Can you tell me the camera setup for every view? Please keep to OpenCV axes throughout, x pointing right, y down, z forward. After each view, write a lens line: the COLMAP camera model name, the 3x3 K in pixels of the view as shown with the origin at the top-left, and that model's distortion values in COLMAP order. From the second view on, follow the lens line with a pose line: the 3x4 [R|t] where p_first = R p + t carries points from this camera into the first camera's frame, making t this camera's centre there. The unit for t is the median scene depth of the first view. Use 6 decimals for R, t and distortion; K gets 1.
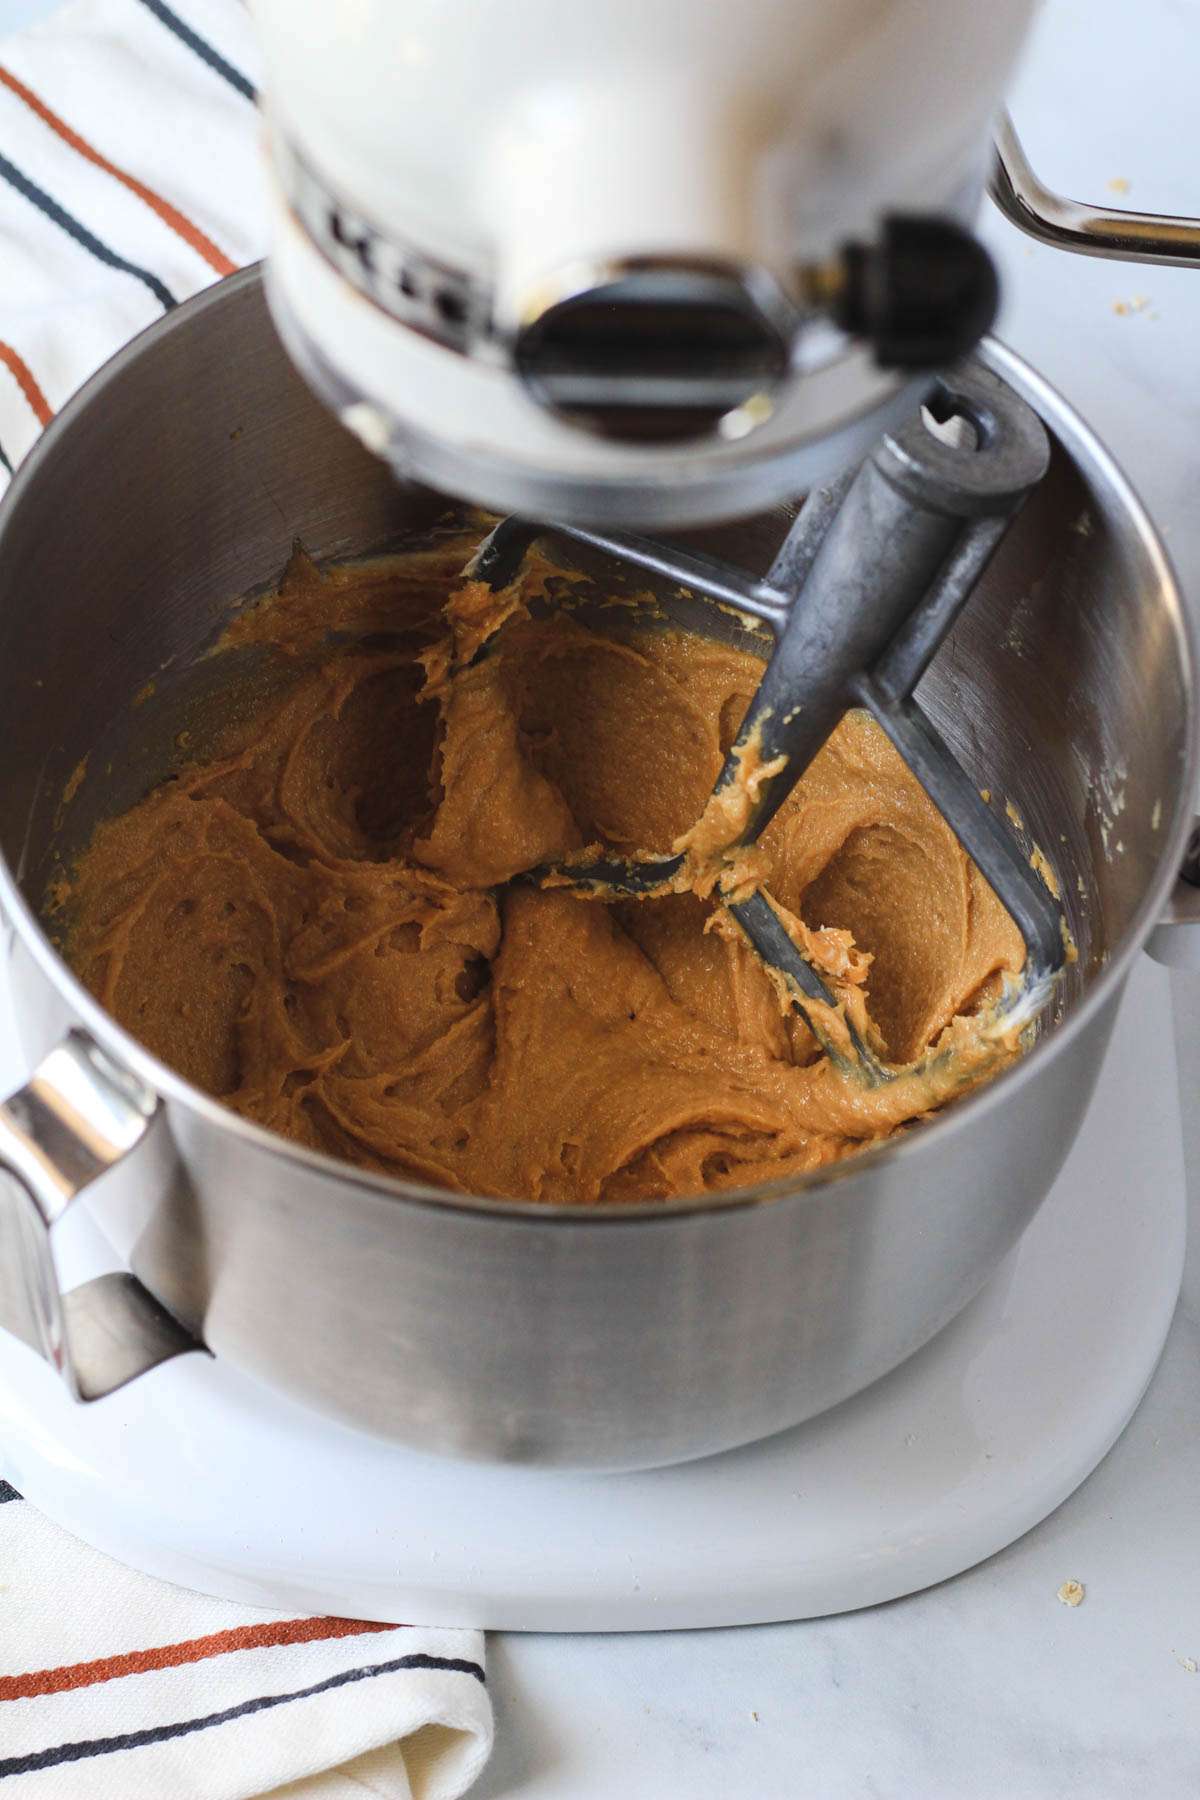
lens RADIAL K [[4123.0, 0, 600.0], [0, 4123.0, 900.0], [0, 0, 1]] dist [-0.166028, 0.334256]
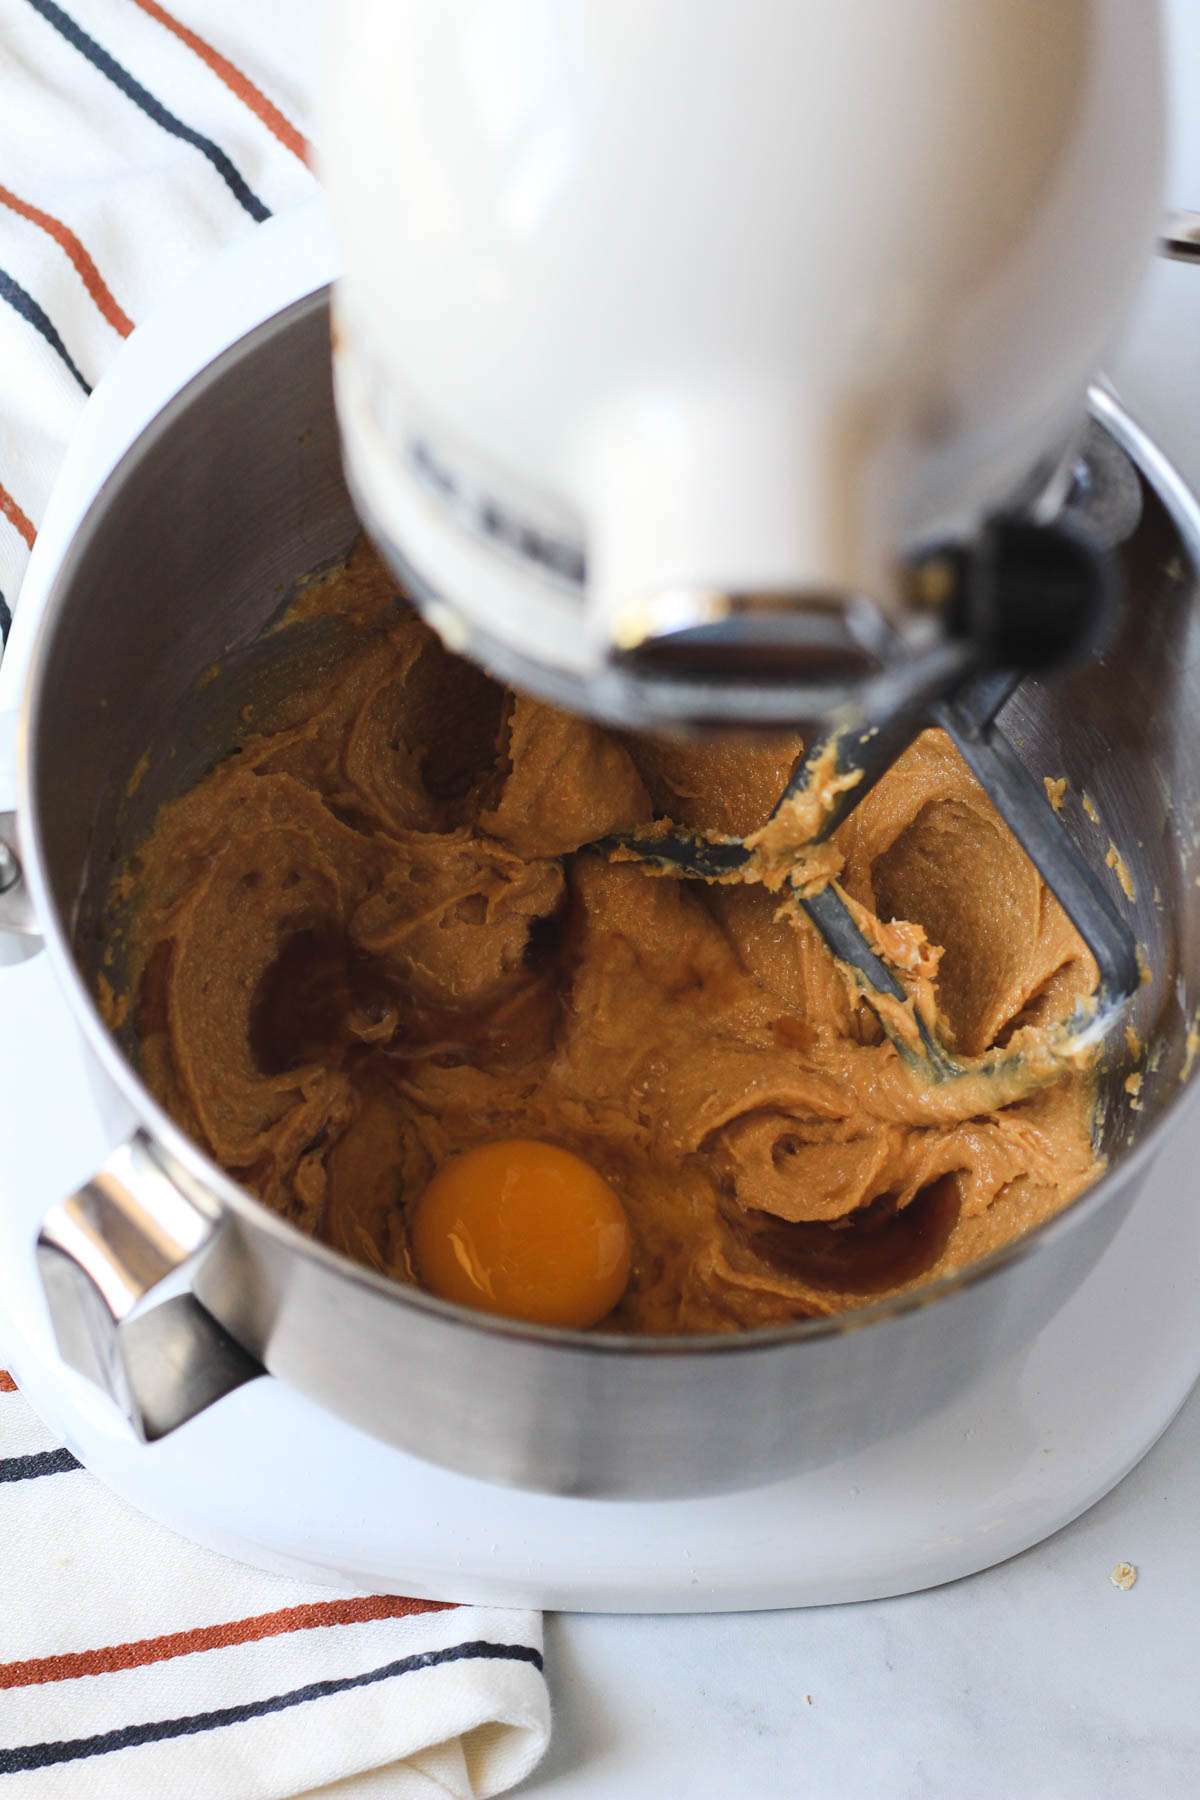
lens RADIAL K [[4123.0, 0, 600.0], [0, 4123.0, 900.0], [0, 0, 1]] dist [-0.166028, 0.334256]
pose [[0.999840, 0.015704, -0.008604, -0.008032], [-0.014454, 0.991421, 0.129904, -0.125971], [0.010570, -0.129758, 0.991489, 0.020234]]
